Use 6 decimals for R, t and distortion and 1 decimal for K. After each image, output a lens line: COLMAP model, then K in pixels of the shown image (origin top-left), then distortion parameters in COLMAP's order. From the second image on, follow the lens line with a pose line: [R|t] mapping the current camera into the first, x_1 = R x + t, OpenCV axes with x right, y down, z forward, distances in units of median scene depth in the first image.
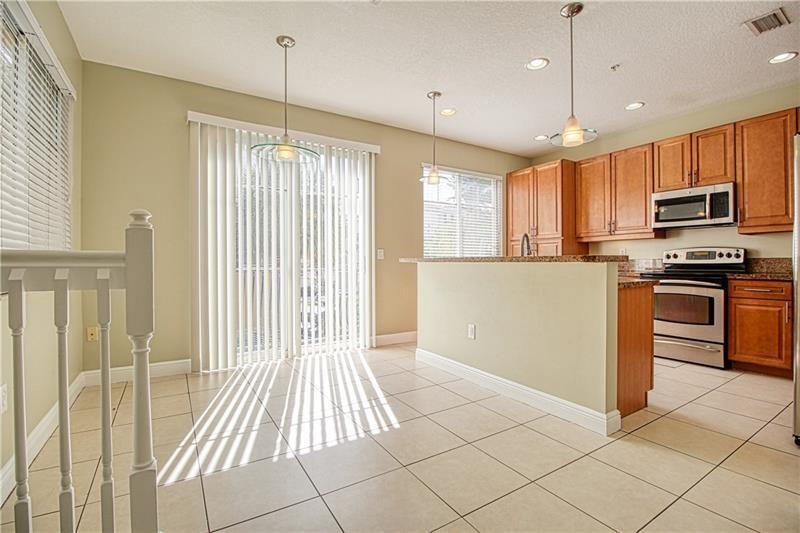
lens RADIAL K [[368.8, 0, 405.2], [0, 368.8, 263.2], [0, 0, 1]] dist [0.002279, -0.015604]
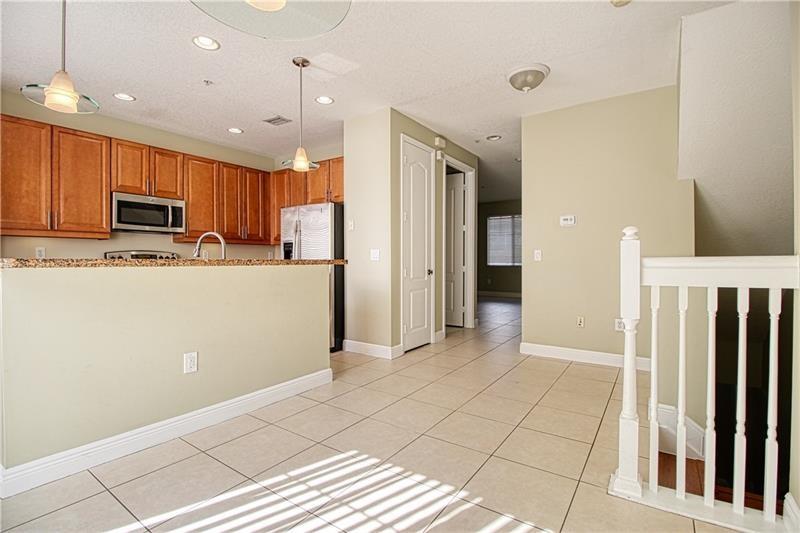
lens RADIAL K [[368.8, 0, 405.2], [0, 368.8, 263.2], [0, 0, 1]] dist [0.002279, -0.015604]
pose [[-0.391290, -0.004323, 0.920257, -0.722914], [0.005376, 0.999961, 0.006983, -0.013175], [-0.920252, 0.007680, -0.391251, 1.006125]]
